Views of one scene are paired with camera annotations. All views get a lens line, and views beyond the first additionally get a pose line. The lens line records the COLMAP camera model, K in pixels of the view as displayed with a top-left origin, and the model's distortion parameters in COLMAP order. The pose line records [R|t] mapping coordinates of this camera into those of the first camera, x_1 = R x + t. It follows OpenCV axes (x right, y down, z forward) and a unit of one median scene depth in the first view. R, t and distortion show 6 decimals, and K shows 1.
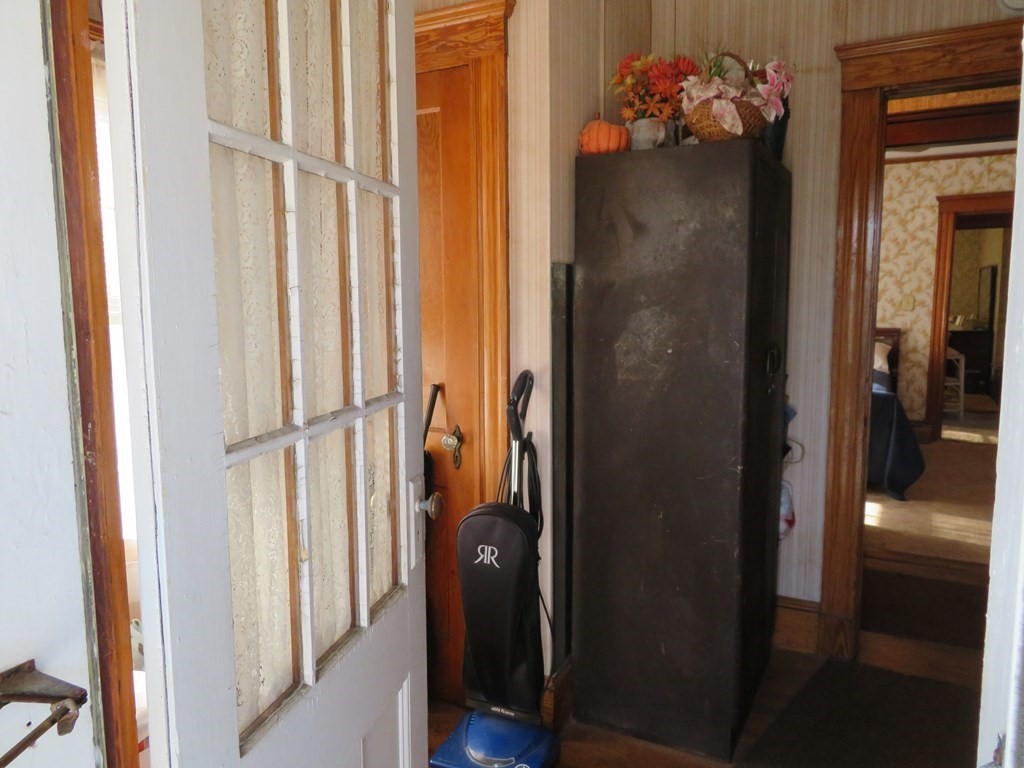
lens RADIAL K [[722.8, 0, 512.0], [0, 722.8, 384.0], [0, 0, 1]] dist [-0.005669, 0.002891]
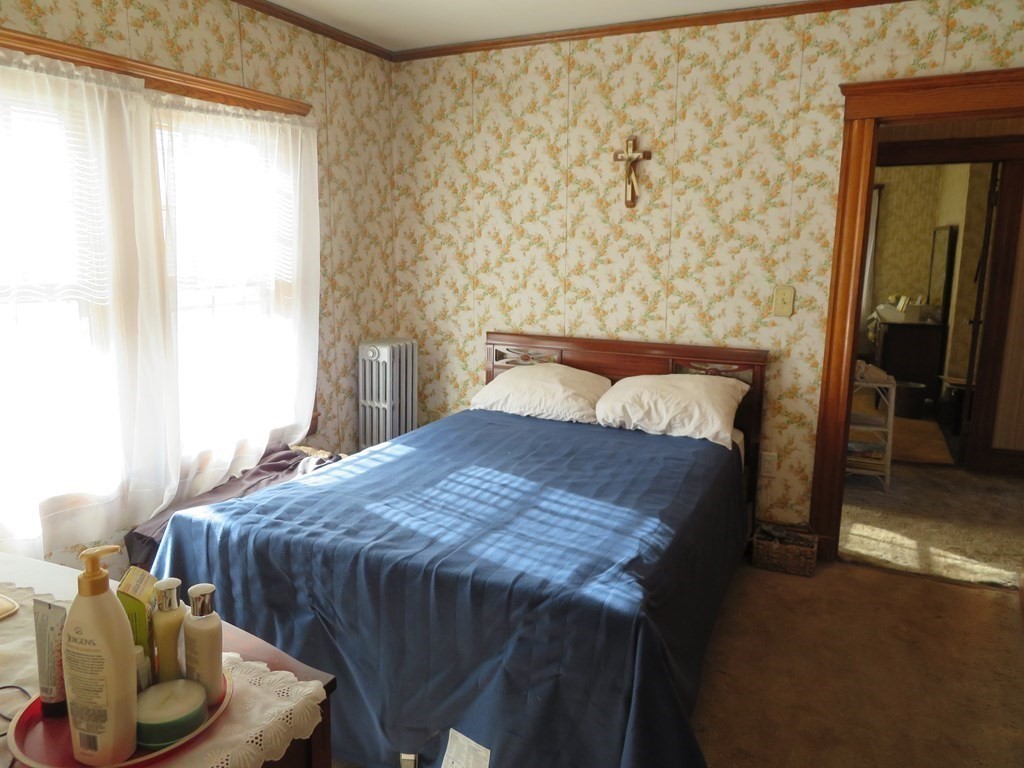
lens RADIAL K [[722.8, 0, 512.0], [0, 722.8, 384.0], [0, 0, 1]] dist [-0.005669, 0.002891]
pose [[0.999101, 0.003923, 0.042202, 0.337352], [-0.006761, 0.997709, 0.067314, -0.087537], [-0.041842, -0.067539, 0.996839, 0.496458]]
